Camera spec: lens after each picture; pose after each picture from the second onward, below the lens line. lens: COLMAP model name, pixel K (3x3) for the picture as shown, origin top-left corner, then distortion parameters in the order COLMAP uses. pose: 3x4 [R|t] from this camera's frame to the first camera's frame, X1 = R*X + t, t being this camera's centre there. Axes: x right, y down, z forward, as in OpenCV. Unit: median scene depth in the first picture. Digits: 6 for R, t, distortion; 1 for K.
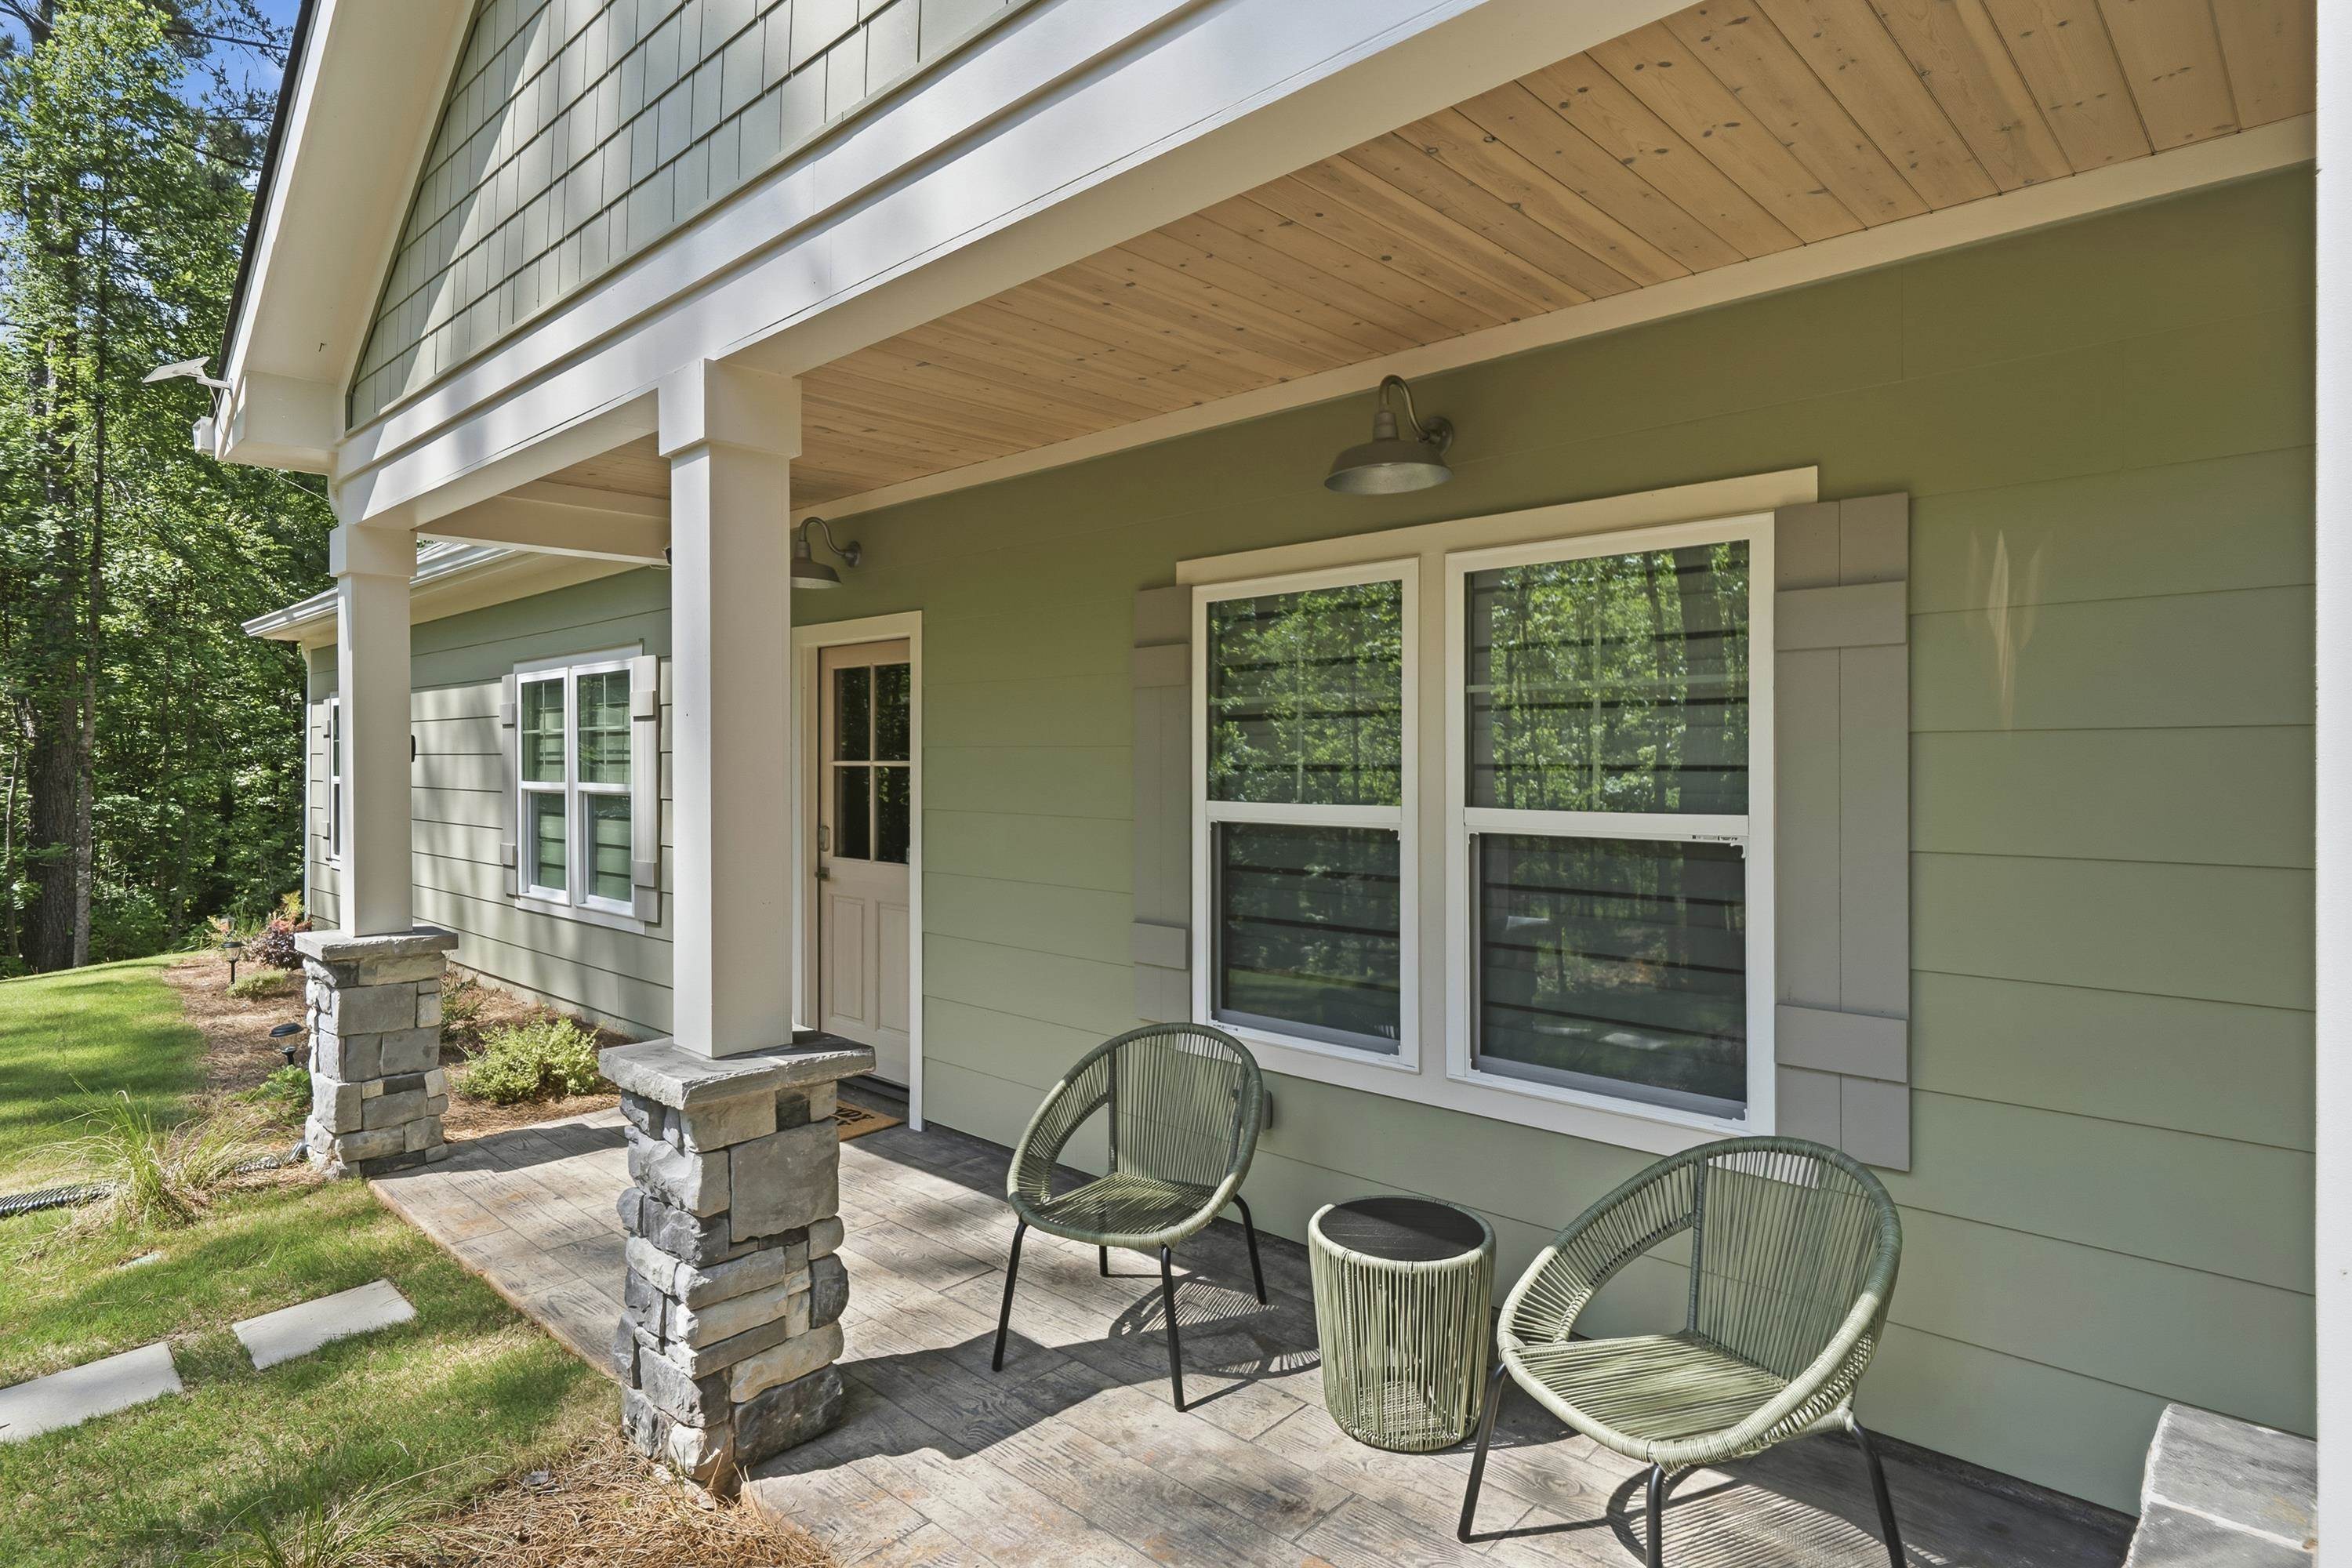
lens RADIAL K [[1265.5, 0, 1175.8], [0, 1265.5, 751.9], [0, 0, 1]] dist [0.000879, -0.000036]
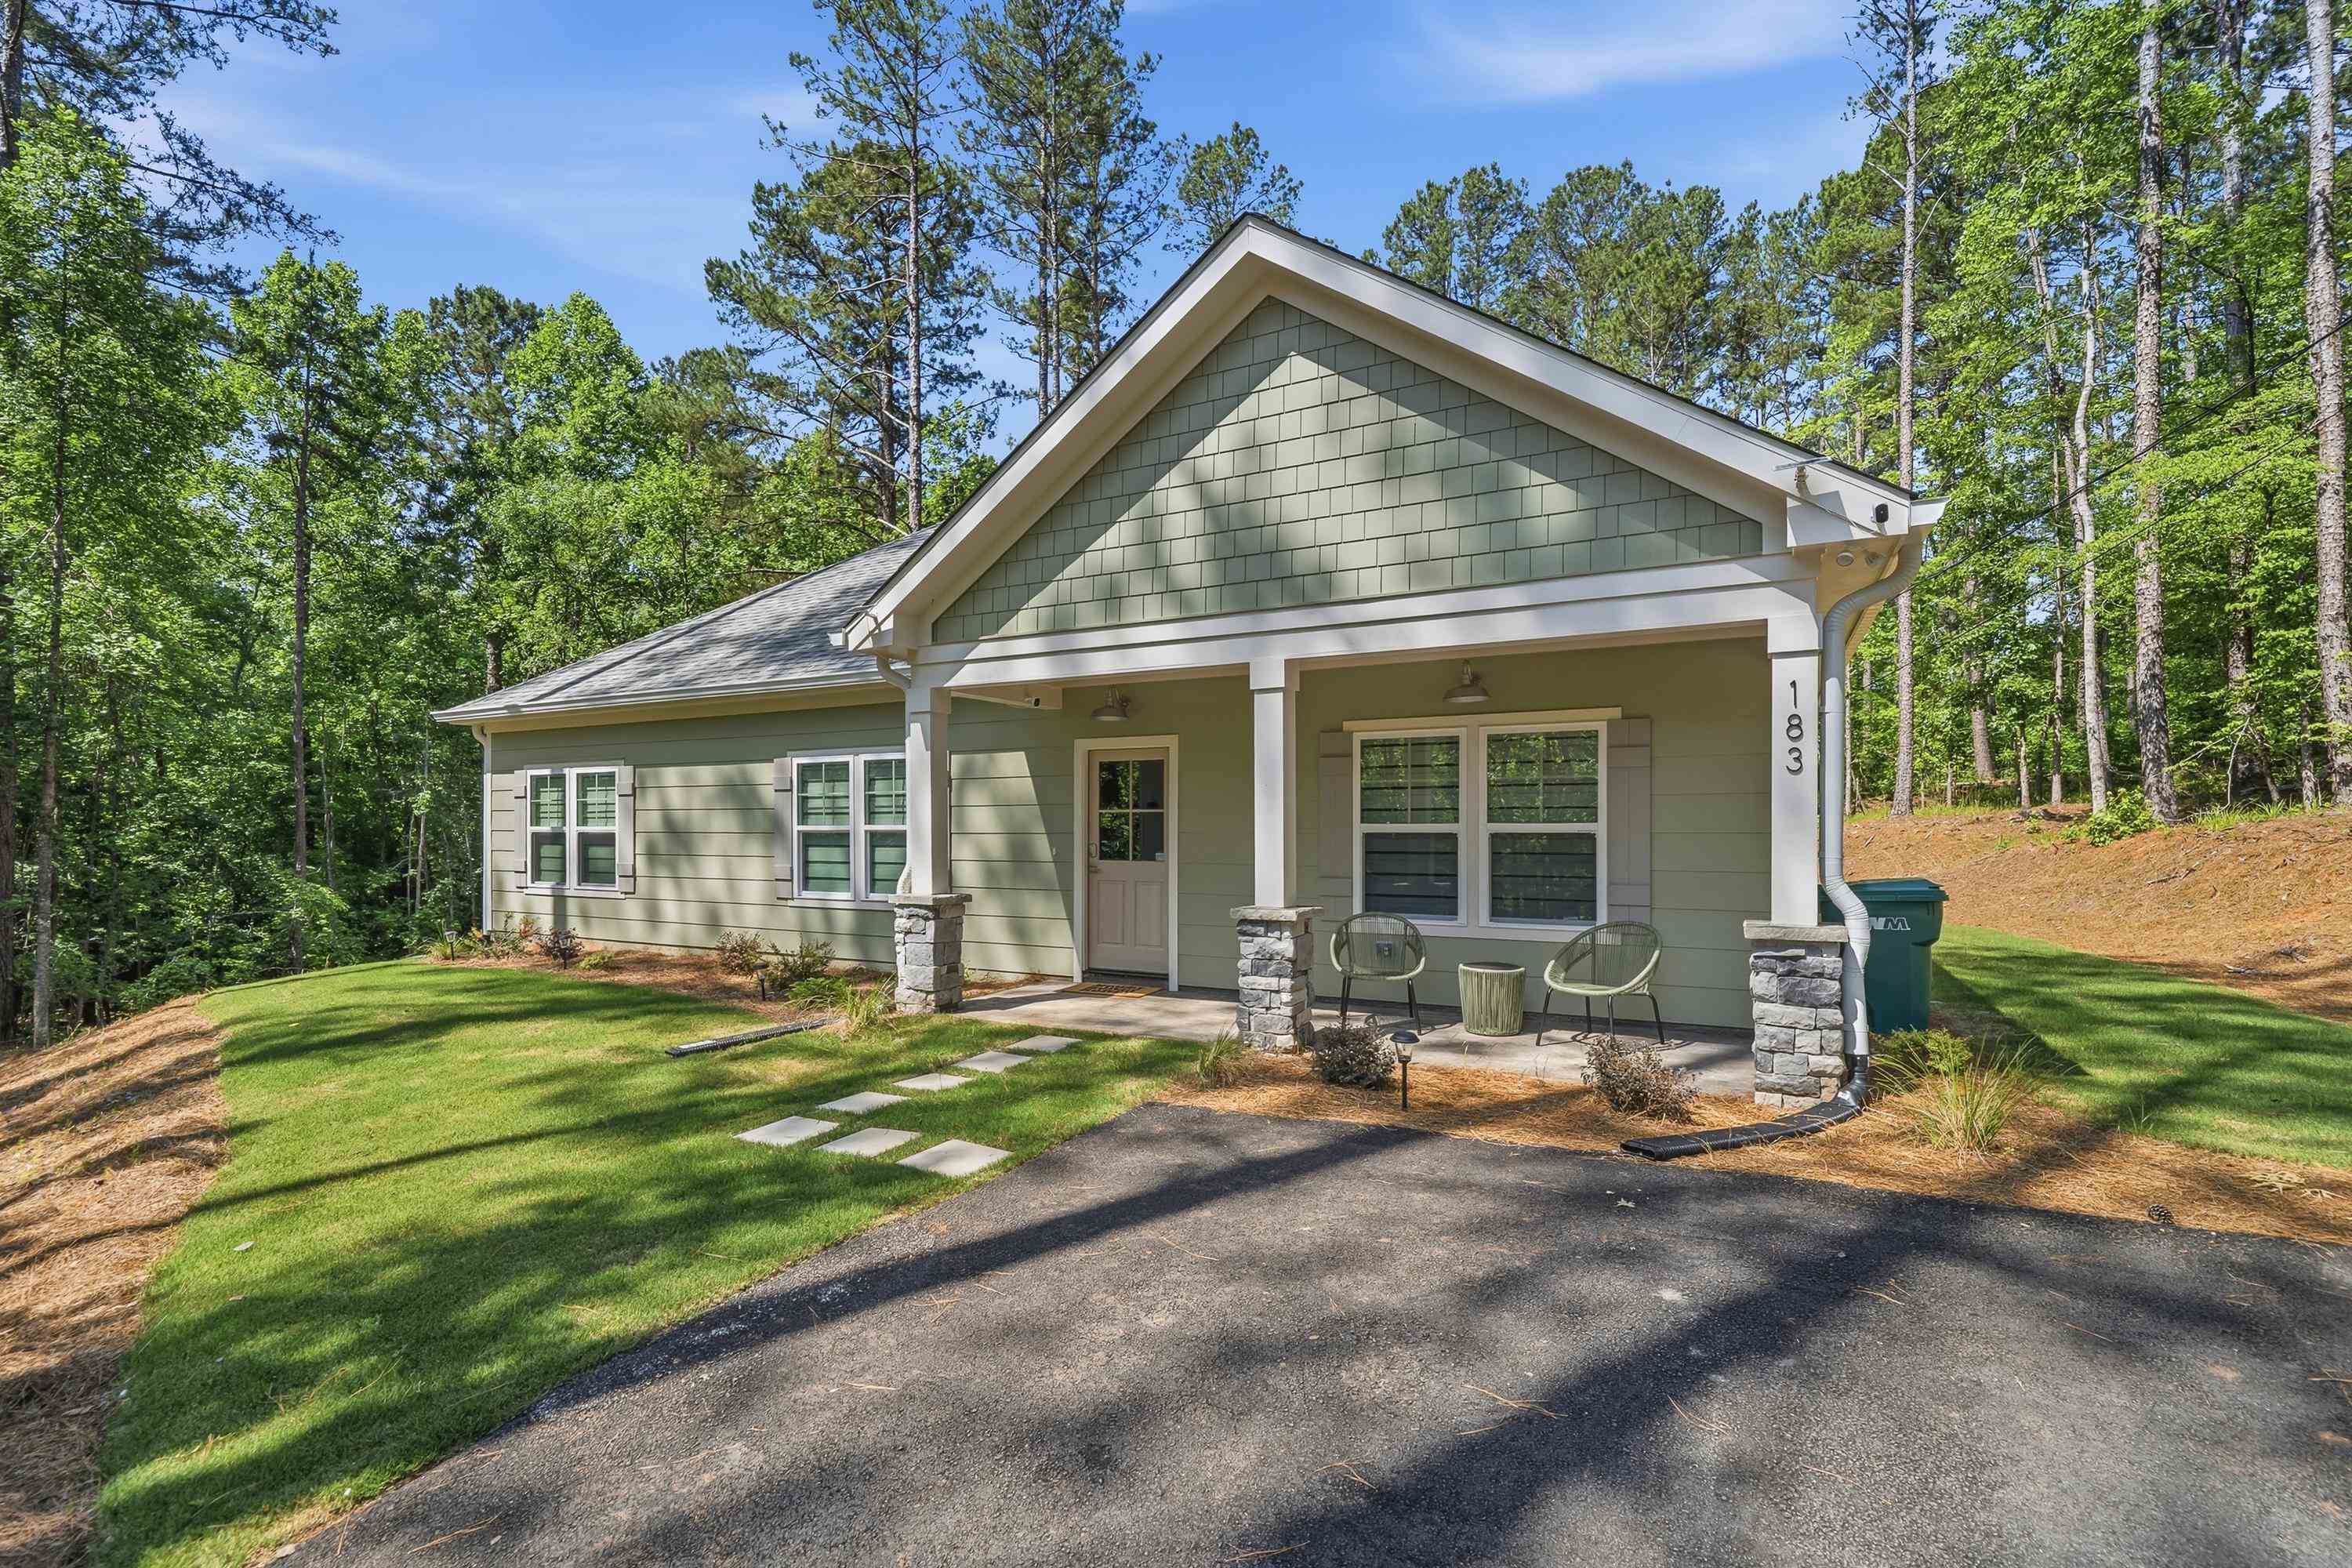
lens RADIAL K [[1048.1, 0, 1177.0], [0, 1048.1, 820.4], [0, 0, 1]] dist [0.001306, 0.000212]
pose [[0.968118, 0.001649, 0.250491, -0.934354], [-0.001834, 0.999998, 0.000504, 0.037467], [-0.250489, -0.000947, 0.968119, -0.946611]]
